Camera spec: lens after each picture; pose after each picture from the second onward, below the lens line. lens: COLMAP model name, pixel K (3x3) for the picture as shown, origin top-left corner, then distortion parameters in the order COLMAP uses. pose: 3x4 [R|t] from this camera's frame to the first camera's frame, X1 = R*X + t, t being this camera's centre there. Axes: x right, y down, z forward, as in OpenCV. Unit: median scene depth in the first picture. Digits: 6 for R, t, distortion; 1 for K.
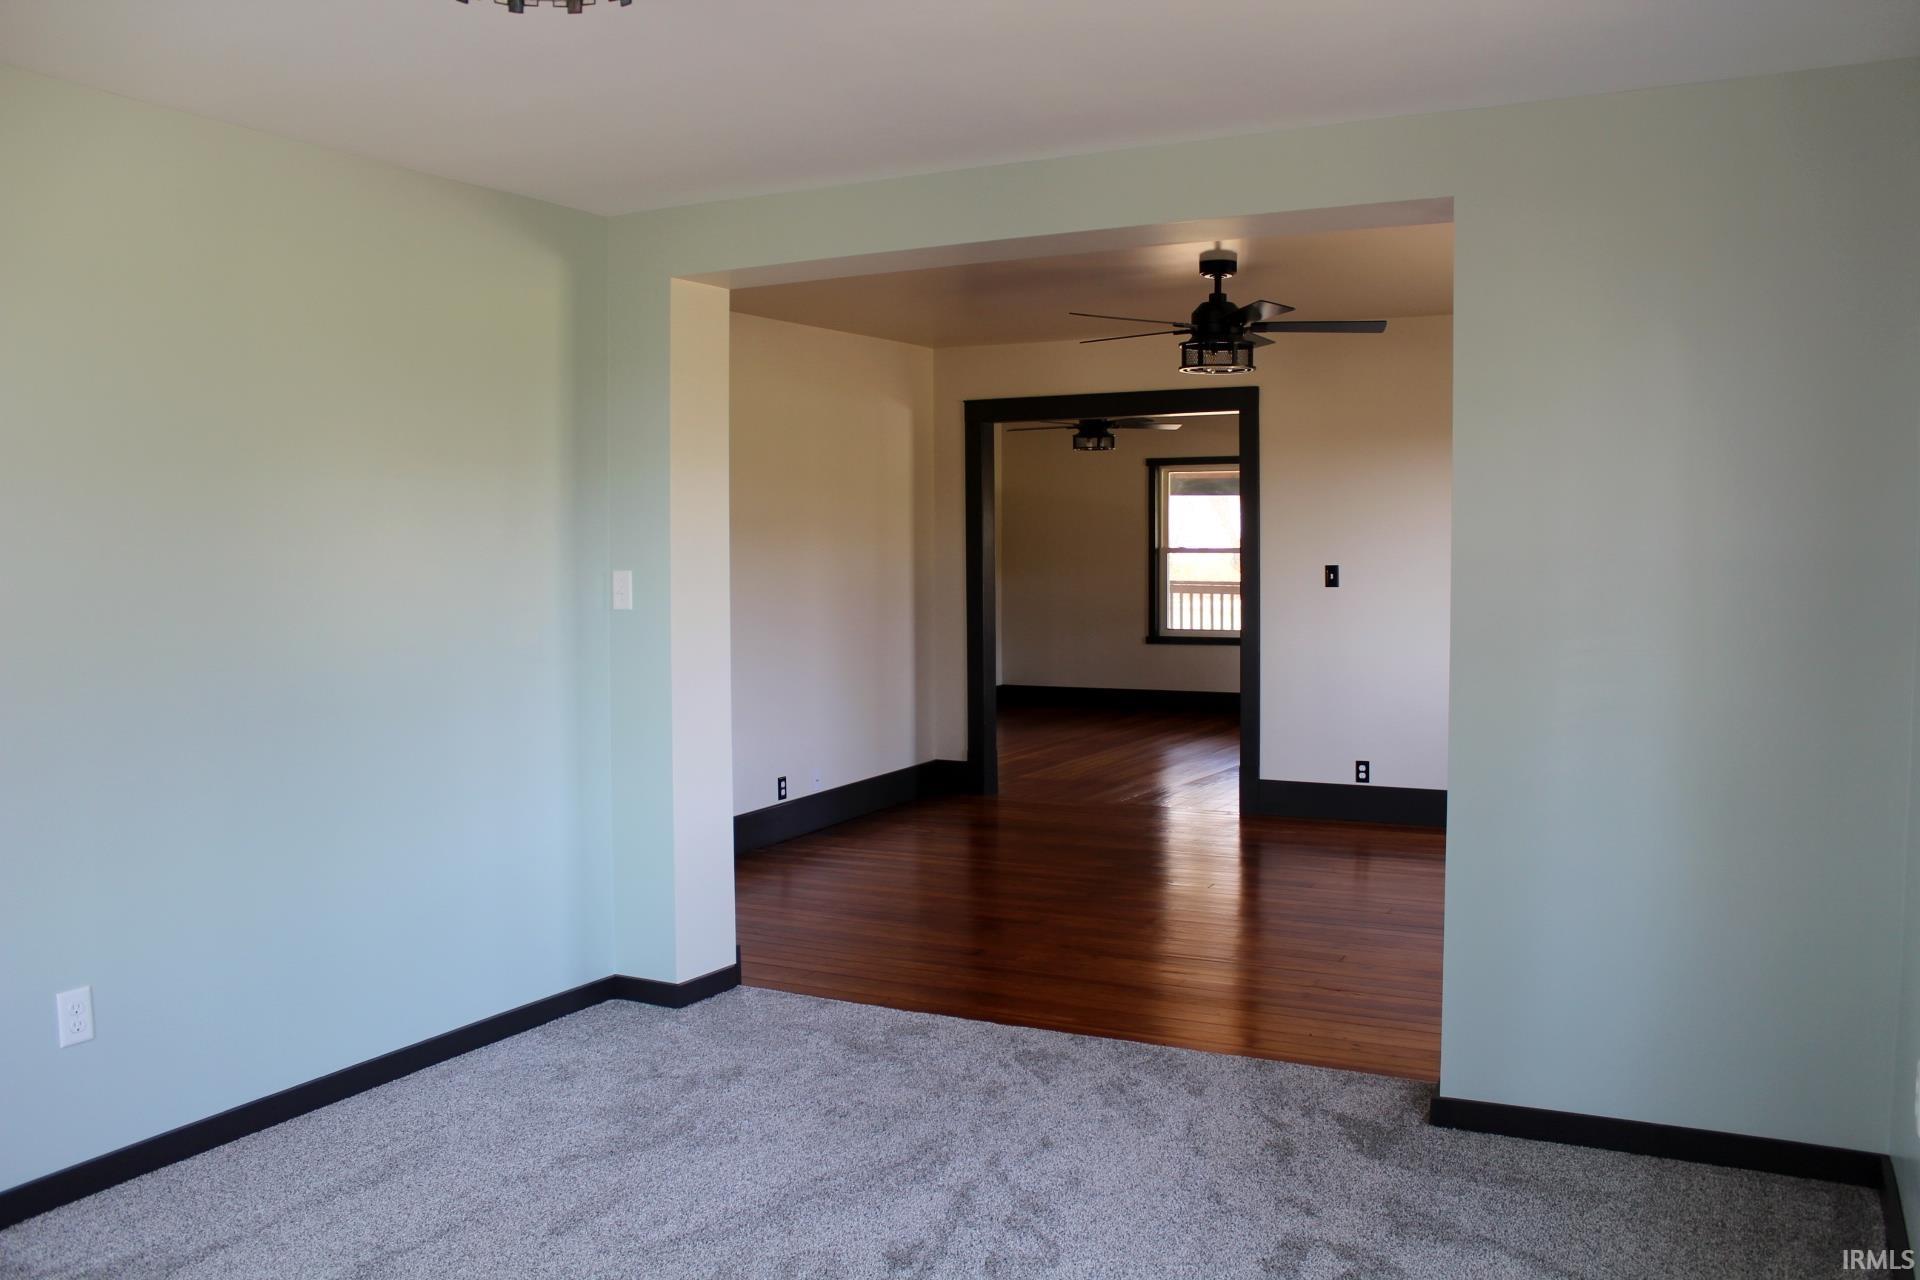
lens RADIAL K [[1619.9, 0, 960.0], [0, 1619.9, 640.0], [0, 0, 1]] dist [-0.135683, -0.000735]
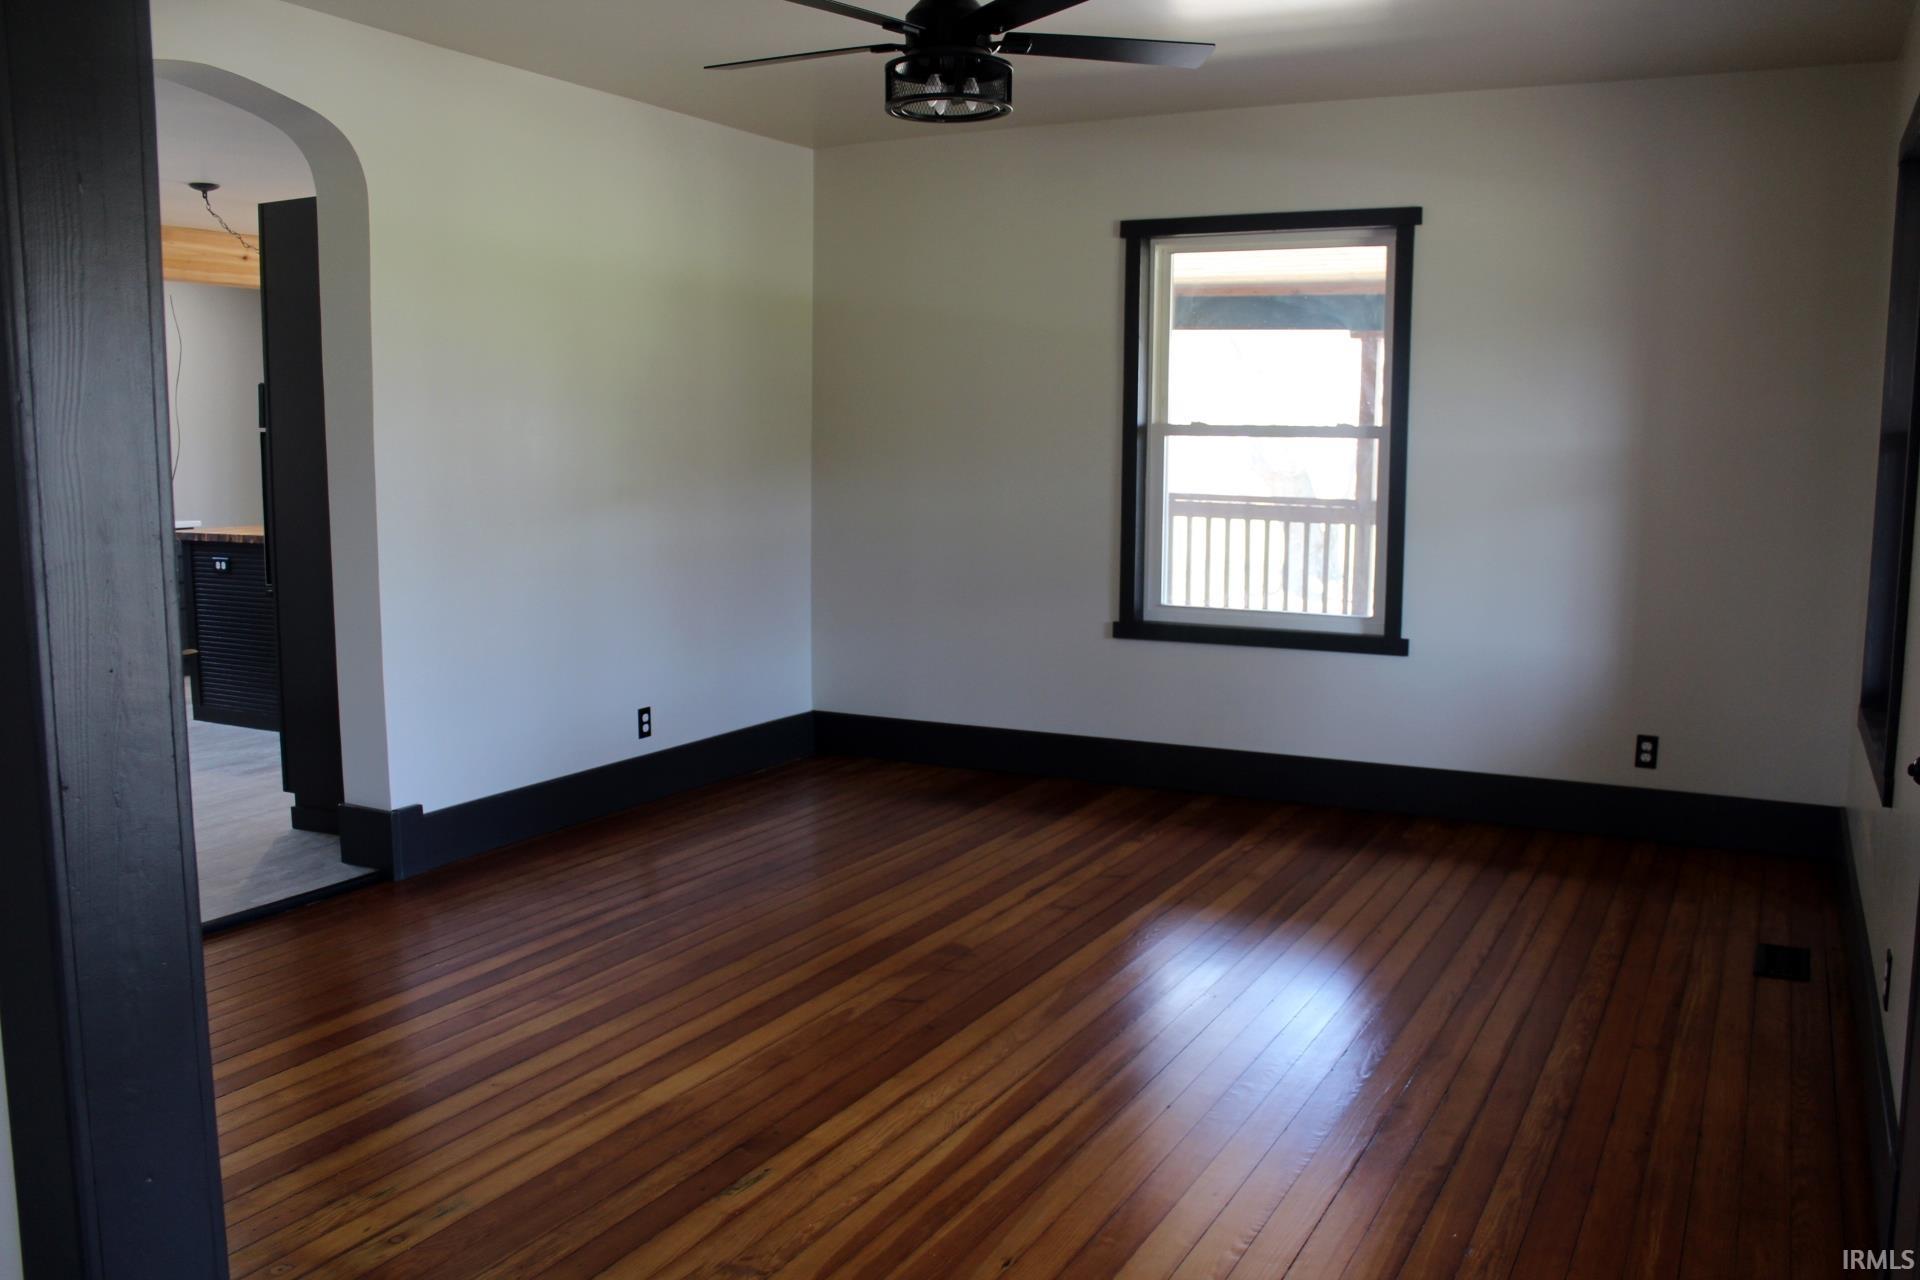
lens RADIAL K [[1637.7, 0, 960.0], [0, 1637.7, 640.0], [0, 0, 1]] dist [-0.147921, 0.156836]
pose [[0.999910, 0.011883, 0.006246, 0.105513], [-0.012277, 0.997653, 0.067364, -0.041121], [-0.005431, -0.067435, 0.997709, 0.828833]]
